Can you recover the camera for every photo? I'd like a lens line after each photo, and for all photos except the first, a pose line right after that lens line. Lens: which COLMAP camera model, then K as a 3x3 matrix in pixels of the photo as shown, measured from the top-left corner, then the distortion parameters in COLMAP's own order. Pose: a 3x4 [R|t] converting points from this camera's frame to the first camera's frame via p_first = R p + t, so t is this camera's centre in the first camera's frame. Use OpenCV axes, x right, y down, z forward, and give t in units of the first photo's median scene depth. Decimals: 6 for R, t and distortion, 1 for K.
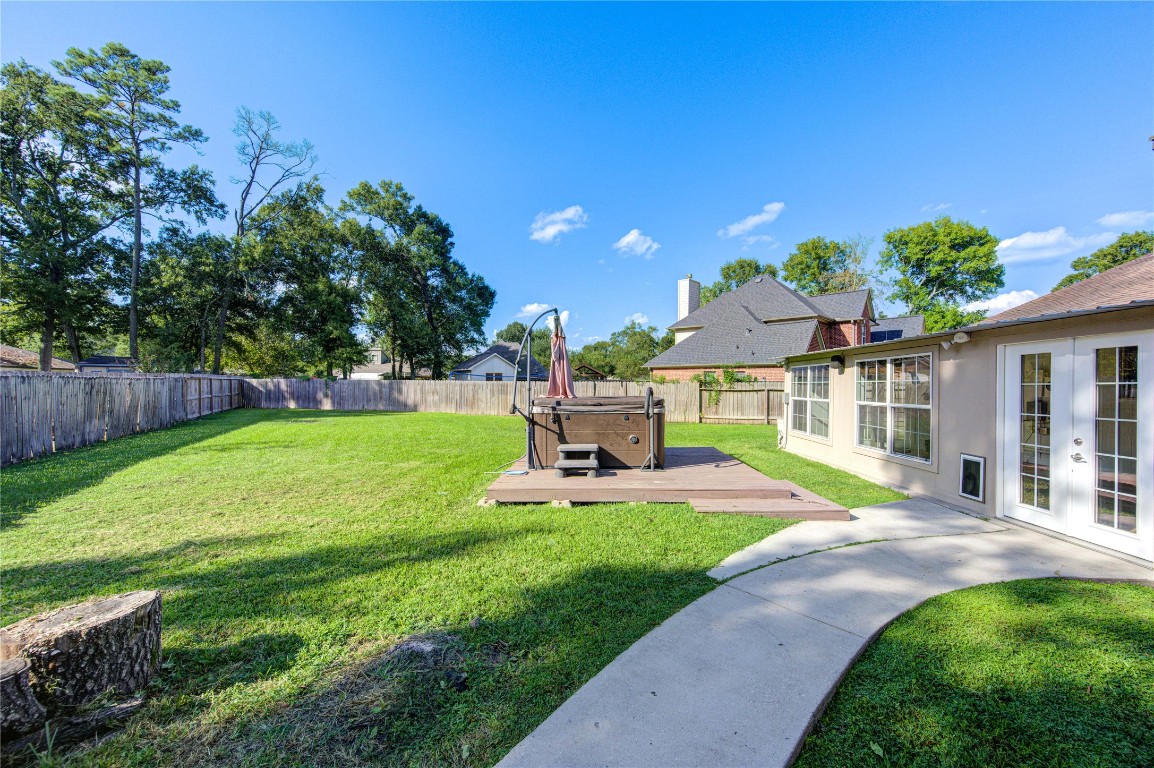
lens RADIAL K [[459.8, 0, 579.2], [0, 459.8, 387.1], [0, 0, 1]] dist [0.000670, -0.000734]
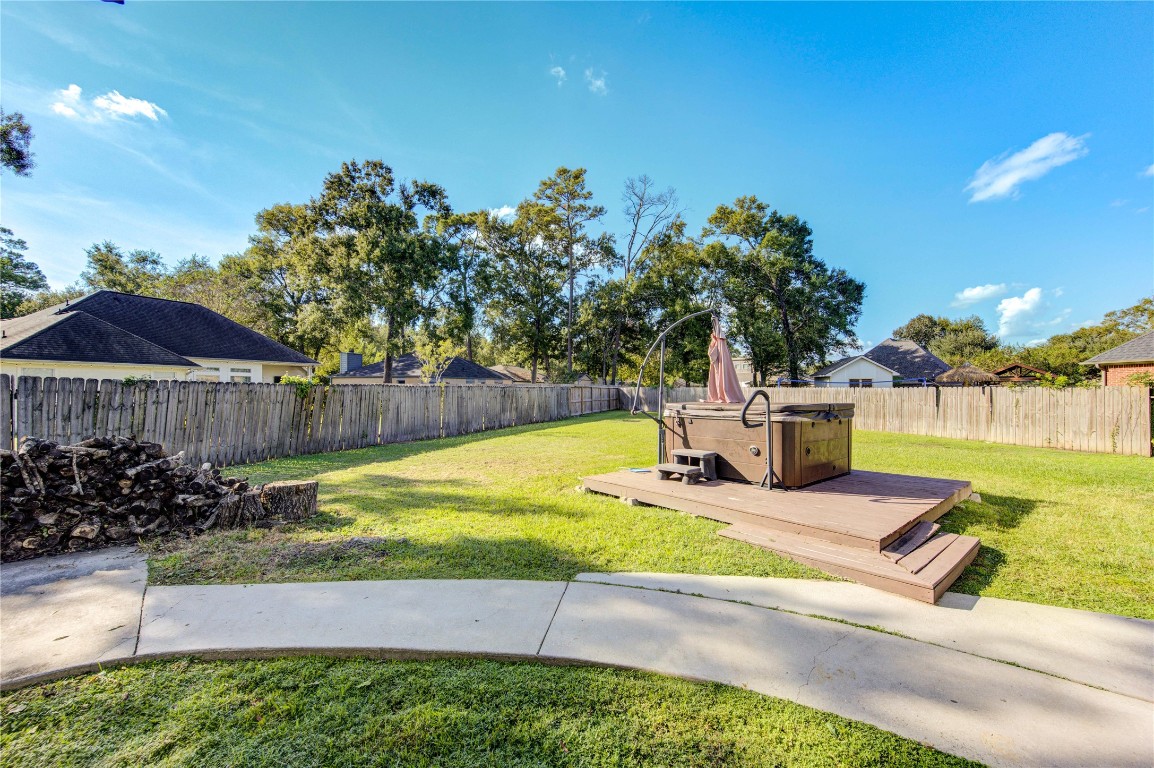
lens RADIAL K [[459.8, 0, 579.2], [0, 459.8, 387.1], [0, 0, 1]] dist [0.000670, -0.000734]
pose [[0.660332, -0.009575, -0.750913, 0.142529], [-0.004903, 0.999842, -0.017061, 0.002741], [0.750958, 0.014948, 0.660181, 0.046002]]
